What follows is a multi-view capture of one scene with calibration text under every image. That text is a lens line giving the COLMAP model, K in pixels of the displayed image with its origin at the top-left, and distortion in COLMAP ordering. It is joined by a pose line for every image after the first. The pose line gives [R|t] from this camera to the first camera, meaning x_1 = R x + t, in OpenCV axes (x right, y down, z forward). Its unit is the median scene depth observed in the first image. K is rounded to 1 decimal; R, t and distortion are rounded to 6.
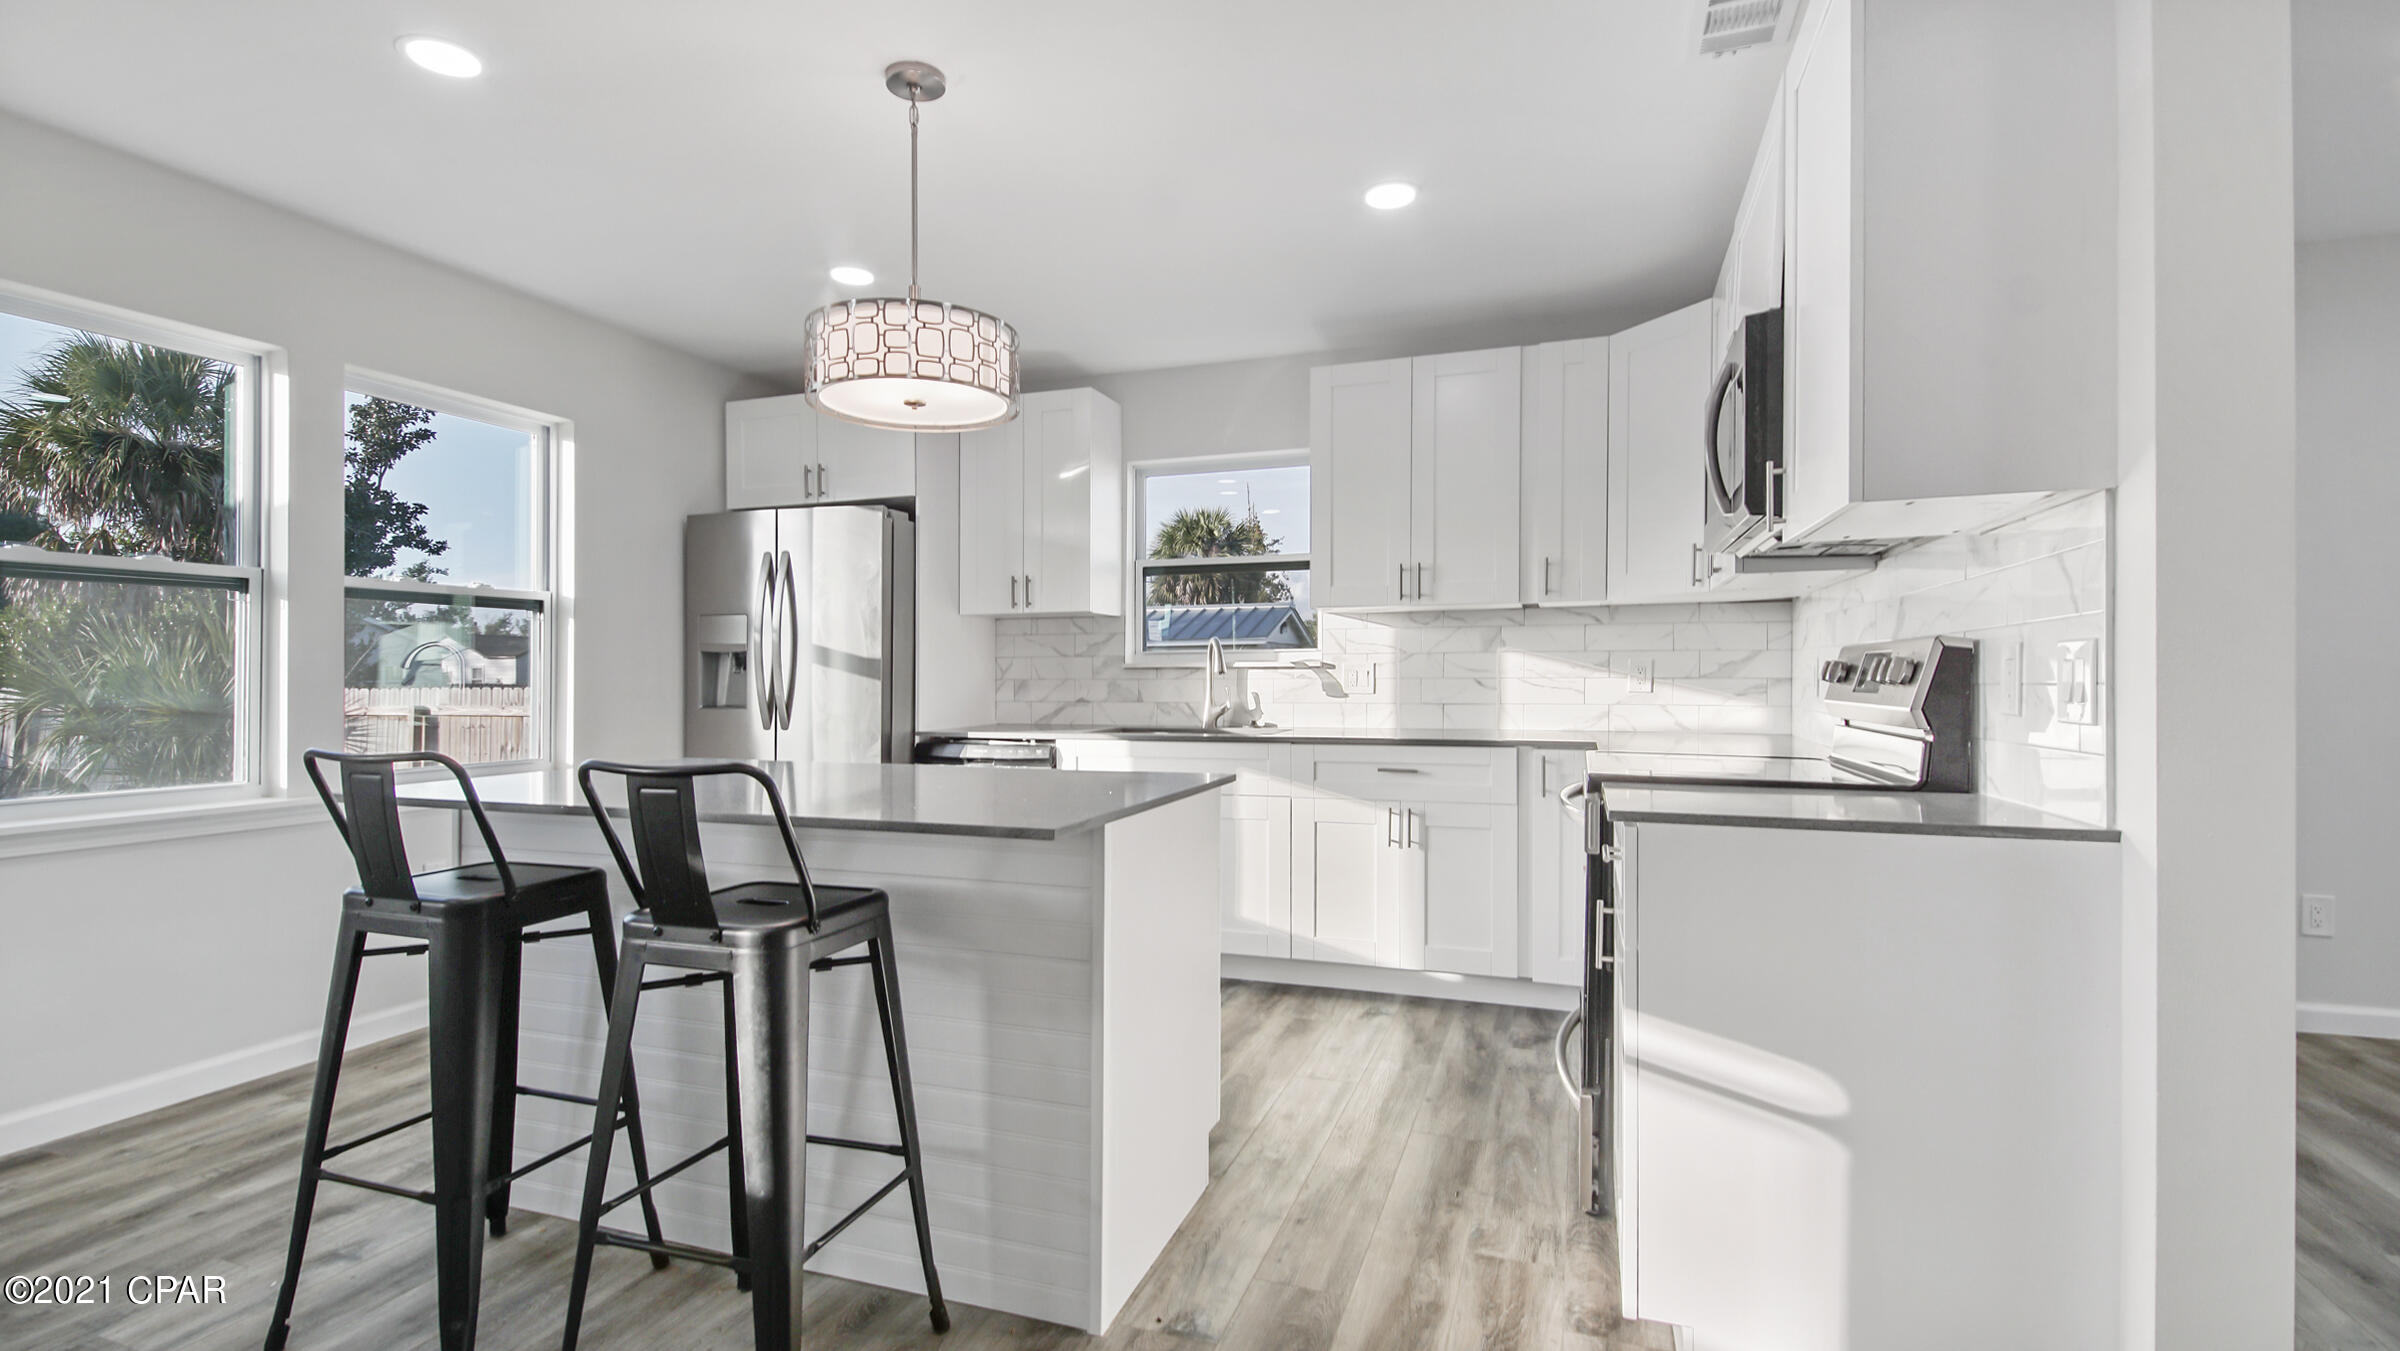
lens RADIAL K [[1098.4, 0, 1209.7], [0, 1098.4, 677.4], [0, 0, 1]] dist [0.022974, 0.000099]
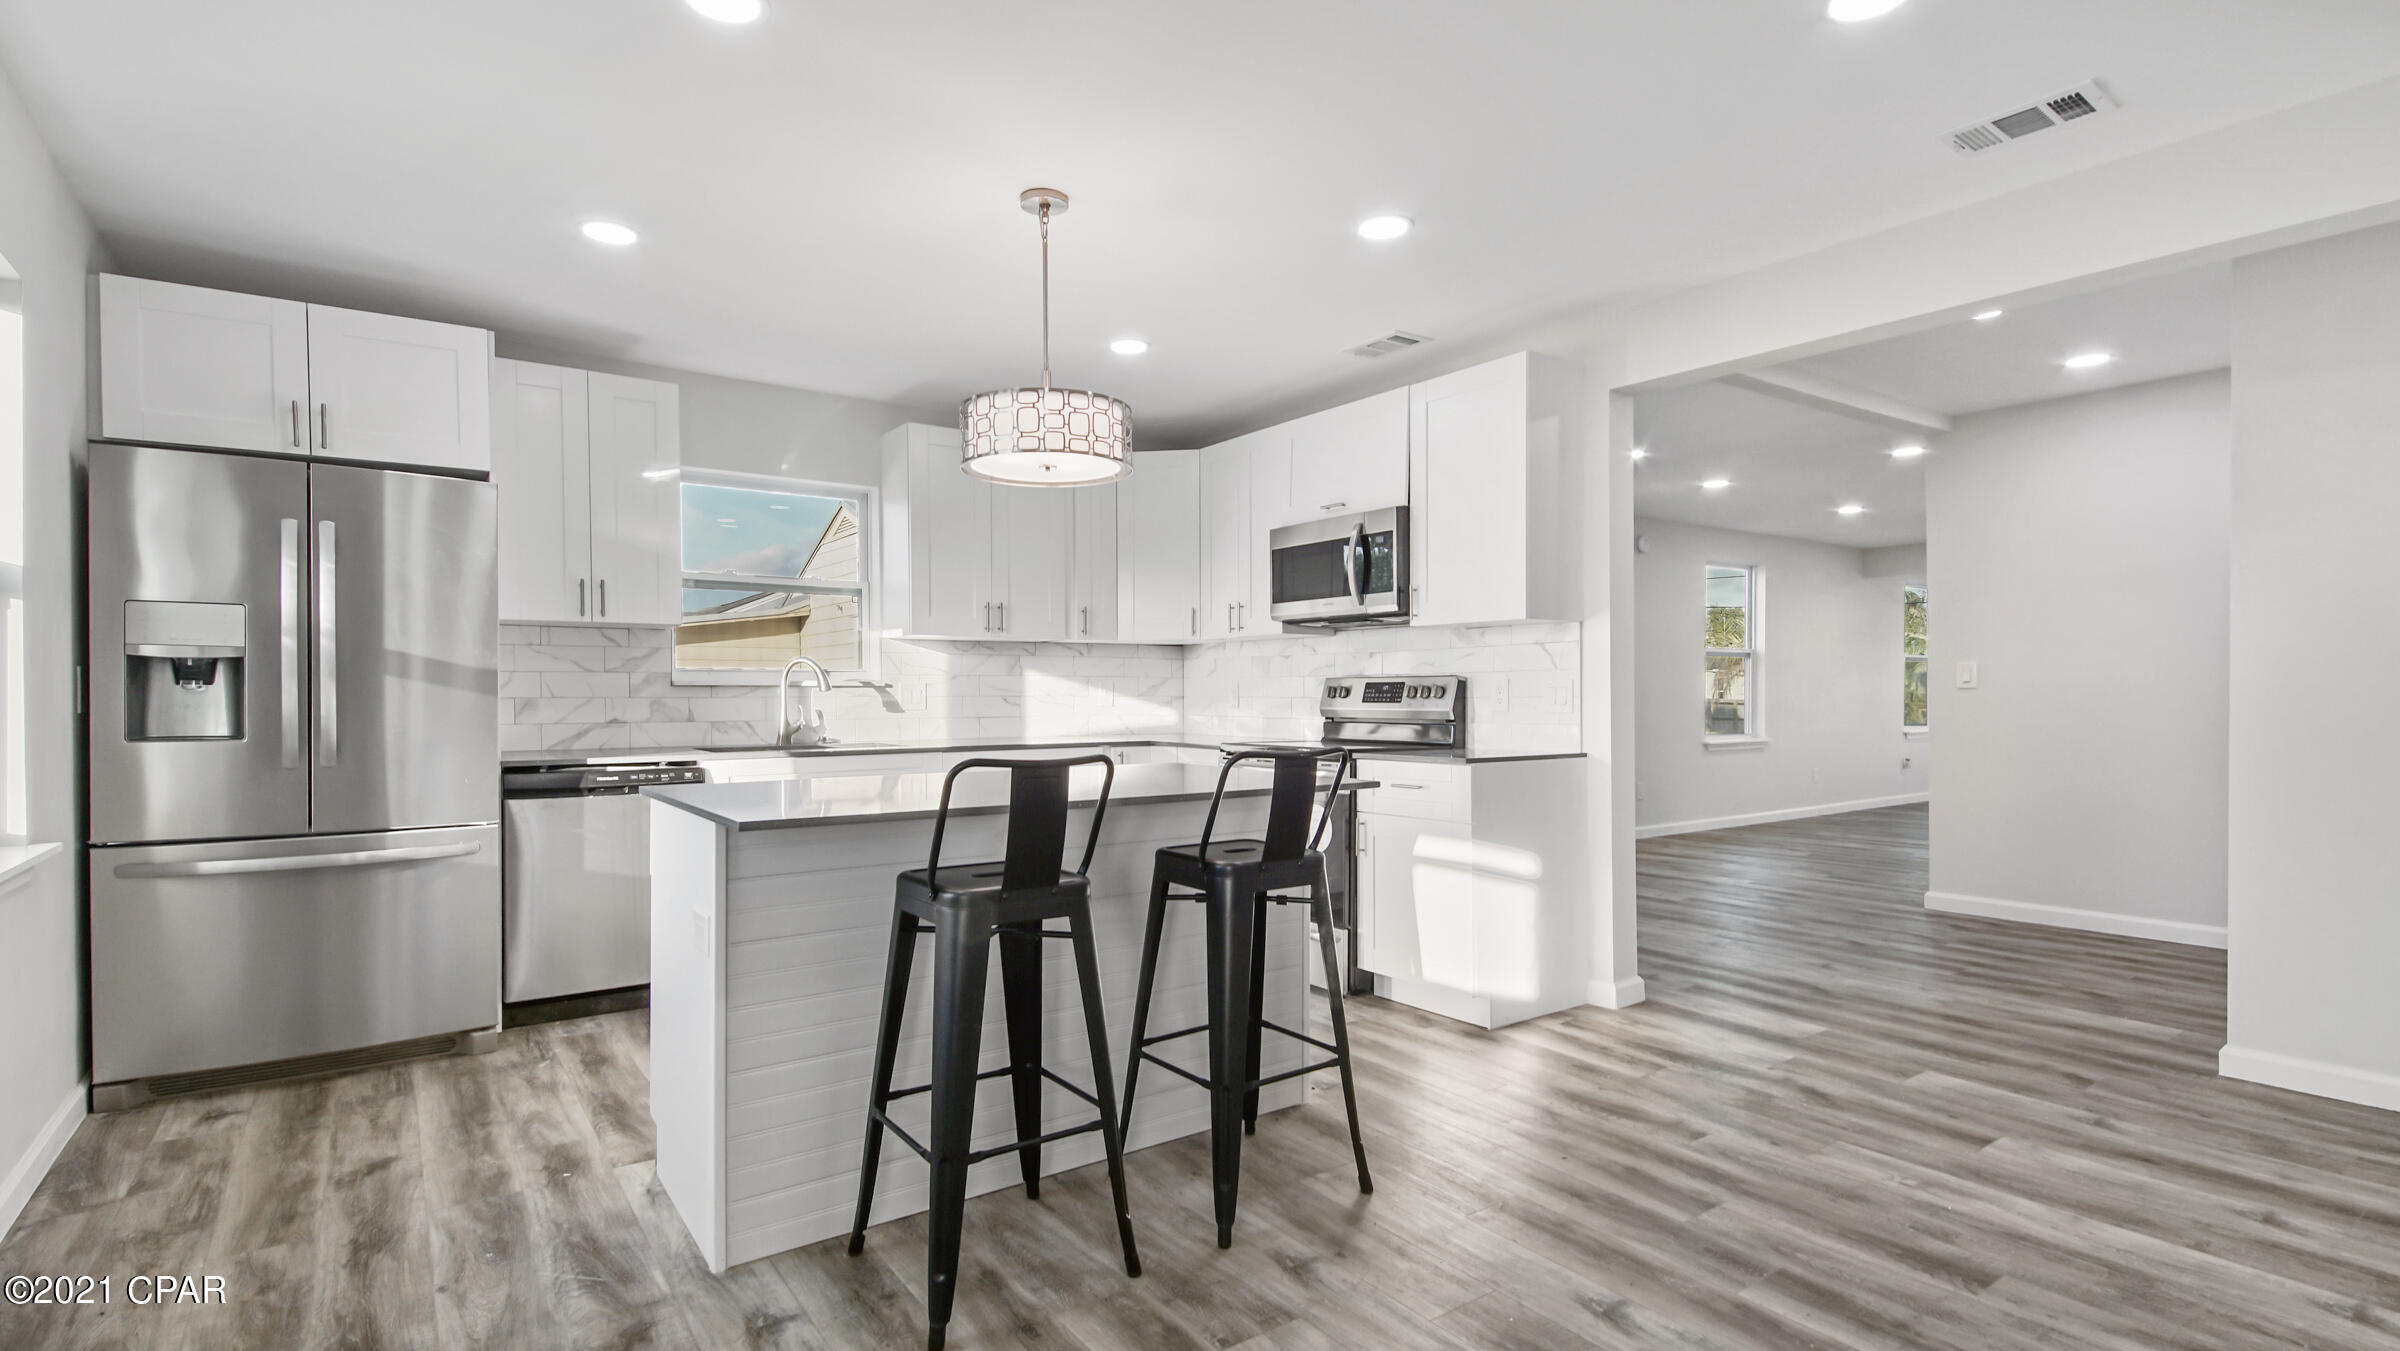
lens RADIAL K [[1098.4, 0, 1219.3], [0, 1098.4, 685.5], [0, 0, 1]] dist [0.022974, 0.000099]
pose [[0.564245, 0.007439, 0.825574, -0.625439], [0.002288, 0.999941, -0.010574, 0.002646], [-0.825604, 0.007855, 0.564195, 0.089822]]
